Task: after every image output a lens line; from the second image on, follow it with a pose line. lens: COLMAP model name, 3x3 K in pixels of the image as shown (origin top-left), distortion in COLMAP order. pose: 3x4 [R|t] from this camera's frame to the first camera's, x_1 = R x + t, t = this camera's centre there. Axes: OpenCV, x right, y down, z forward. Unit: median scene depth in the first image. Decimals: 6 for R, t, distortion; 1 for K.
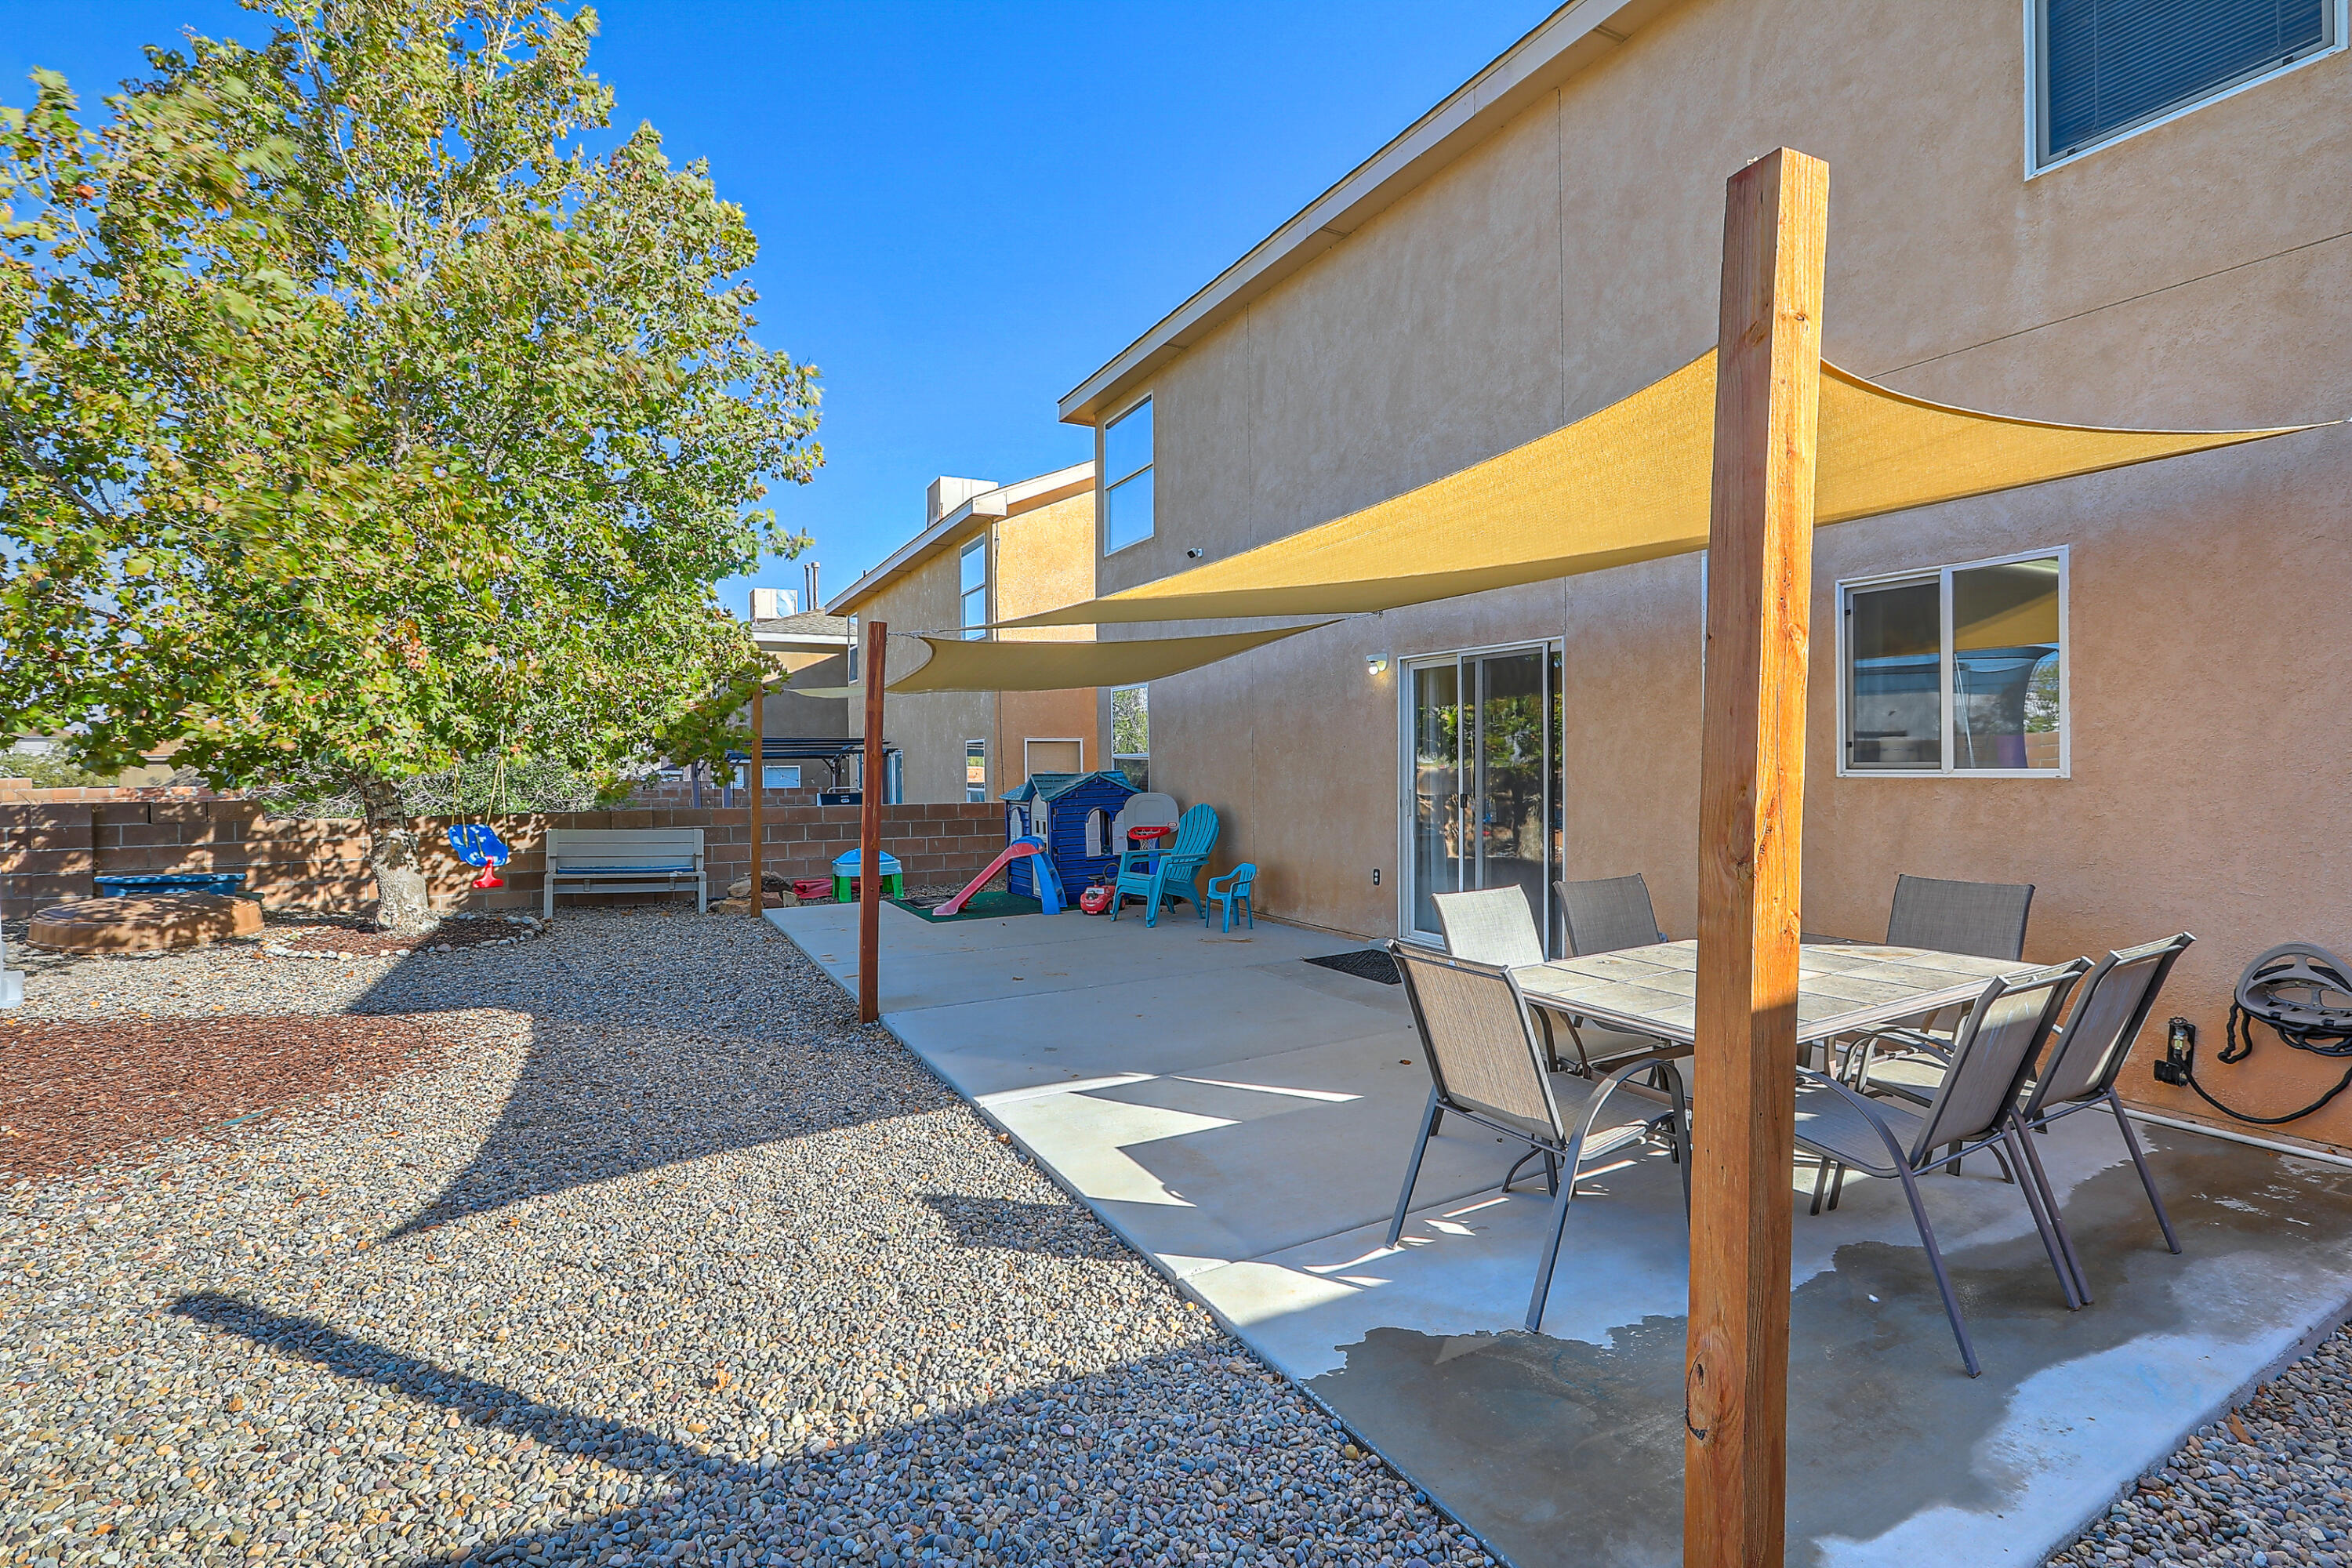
lens RADIAL K [[1069.8, 0, 1184.5], [0, 1069.8, 770.9], [0, 0, 1]] dist [-0.031505, 0.010032]
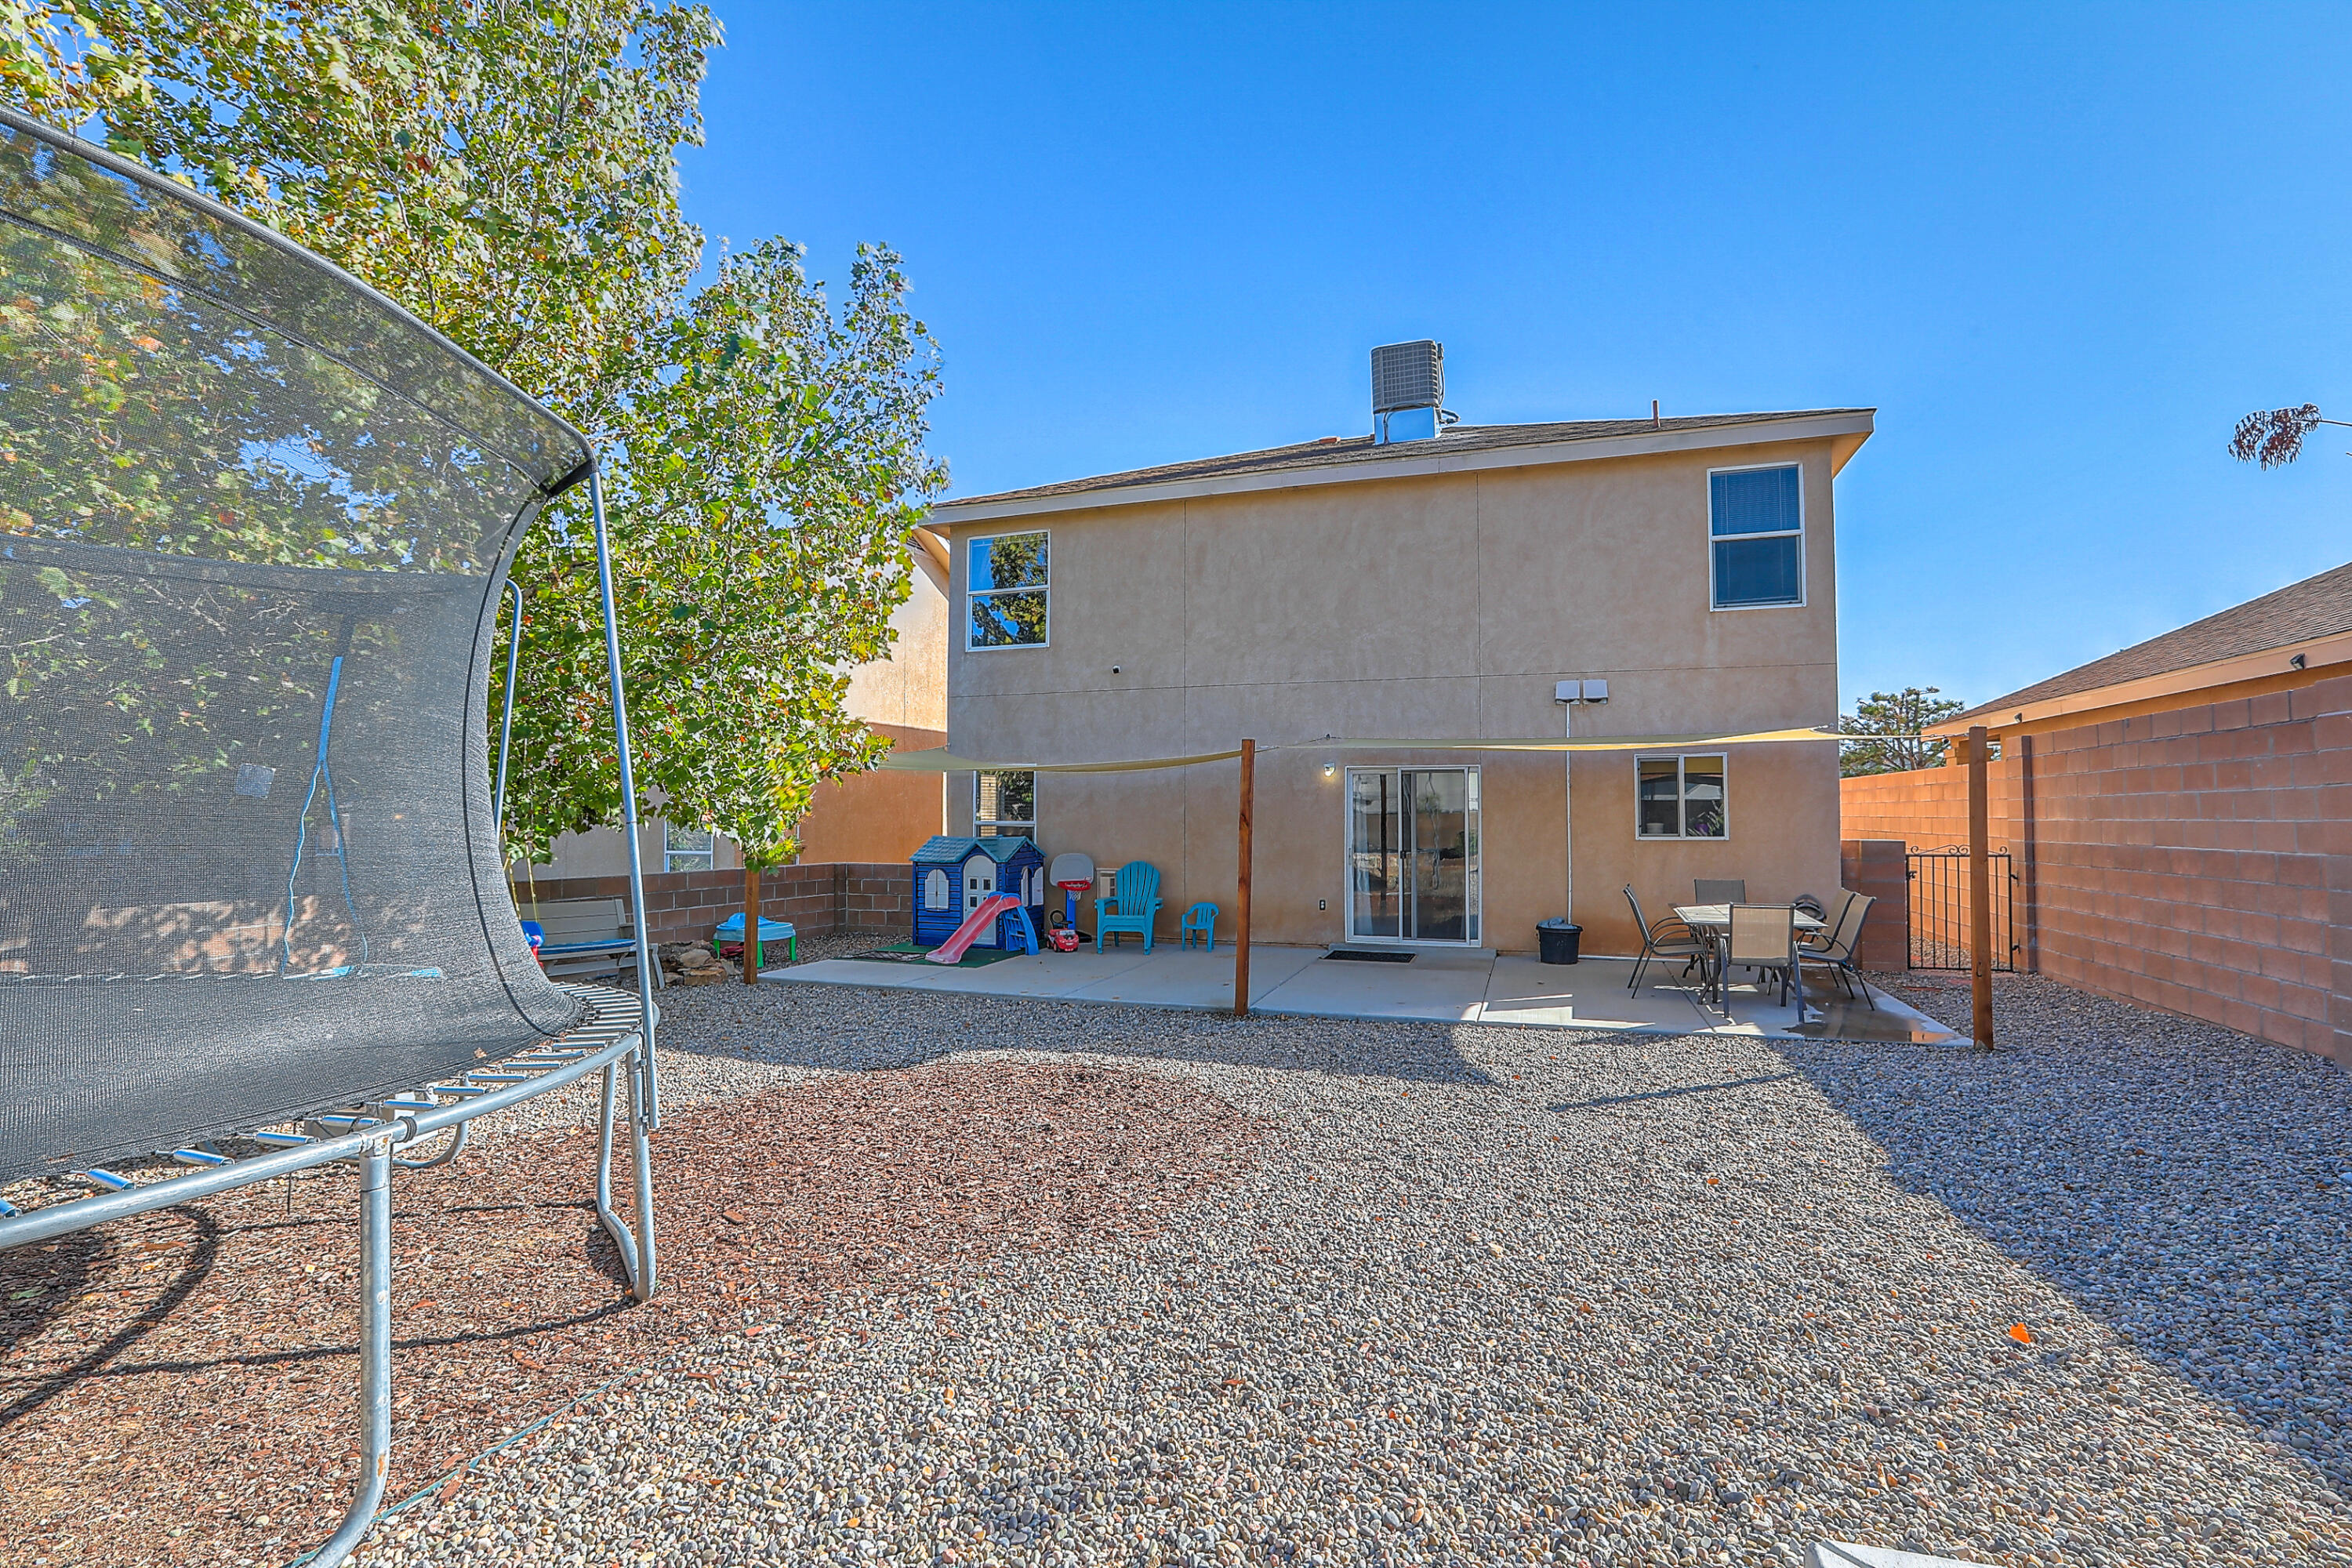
lens RADIAL K [[1099.6, 0, 1203.9], [0, 1099.6, 786.5], [0, 0, 1]] dist [-0.041410, 0.010891]
pose [[0.741305, 0.022737, 0.670783, -1.098306], [0.000544, 0.999405, -0.034477, -0.019178], [-0.671168, 0.025923, 0.740852, -0.086624]]
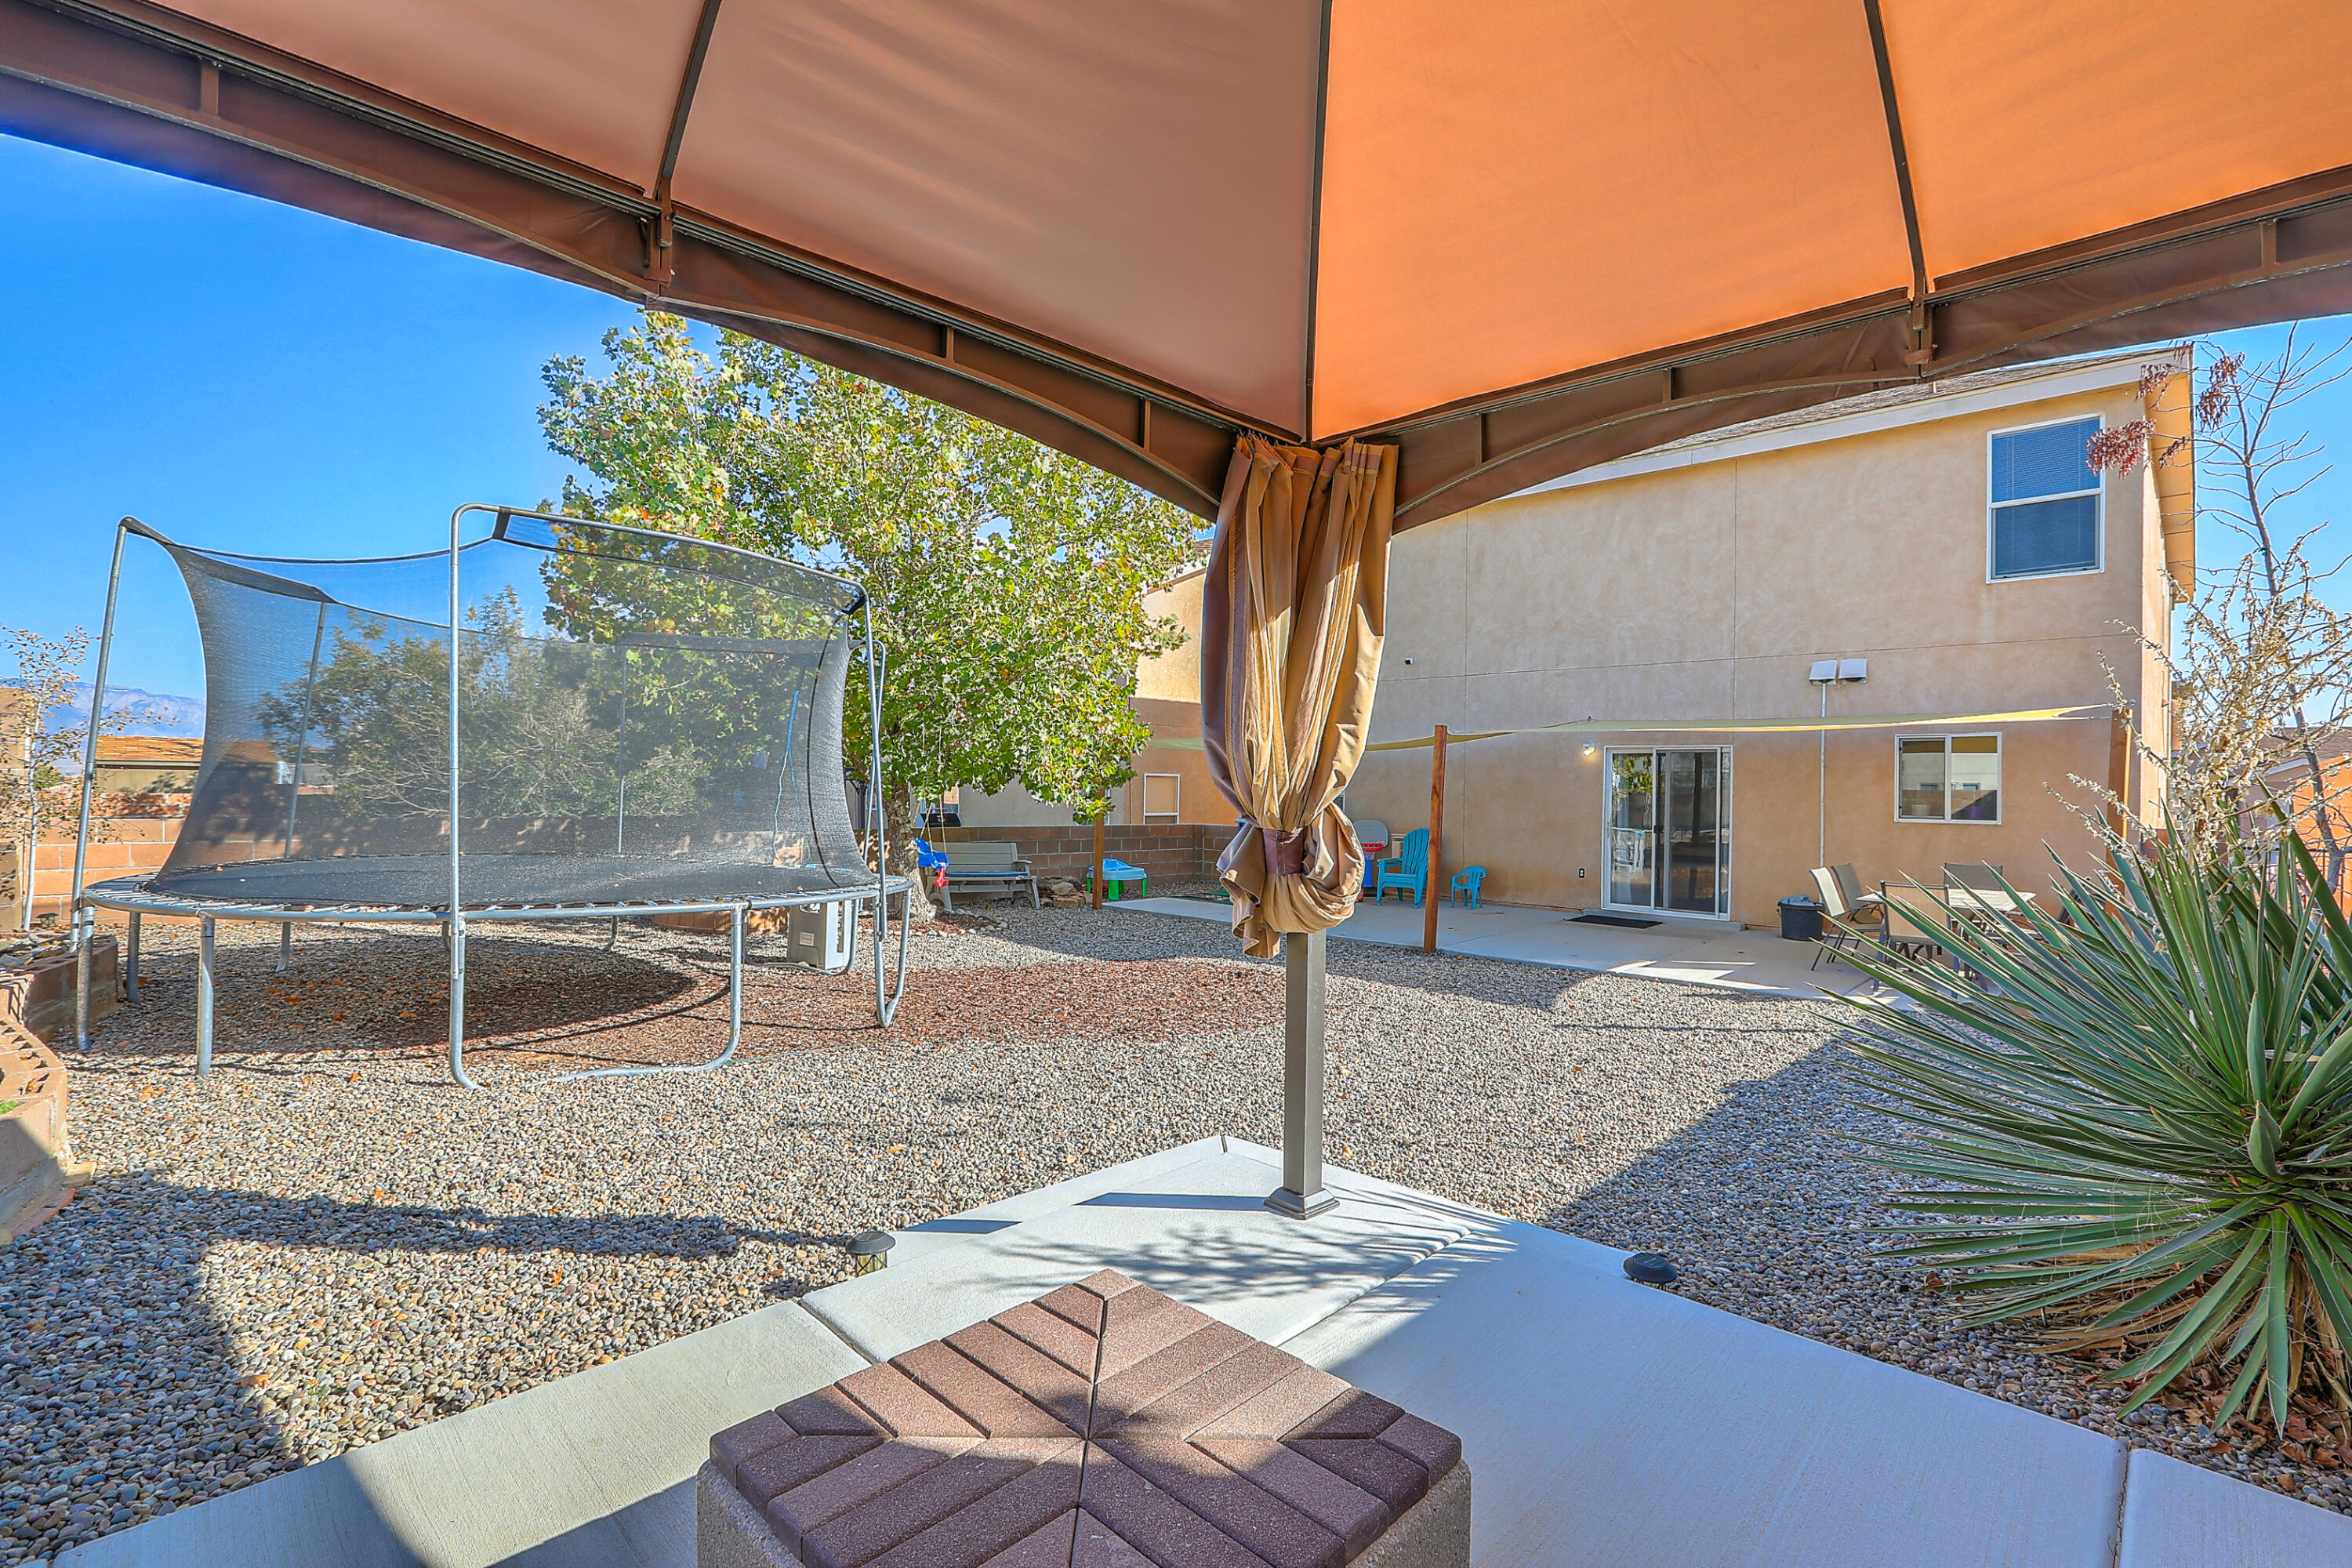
lens RADIAL K [[1107.1, 0, 1180.6], [0, 1107.1, 780.3], [0, 0, 1]] dist [-0.022921, 0.013264]
pose [[0.959824, 0.020747, 0.279834, -0.987215], [-0.018383, 0.999770, -0.011070, -0.018634], [-0.279999, 0.005481, 0.959985, -0.541586]]
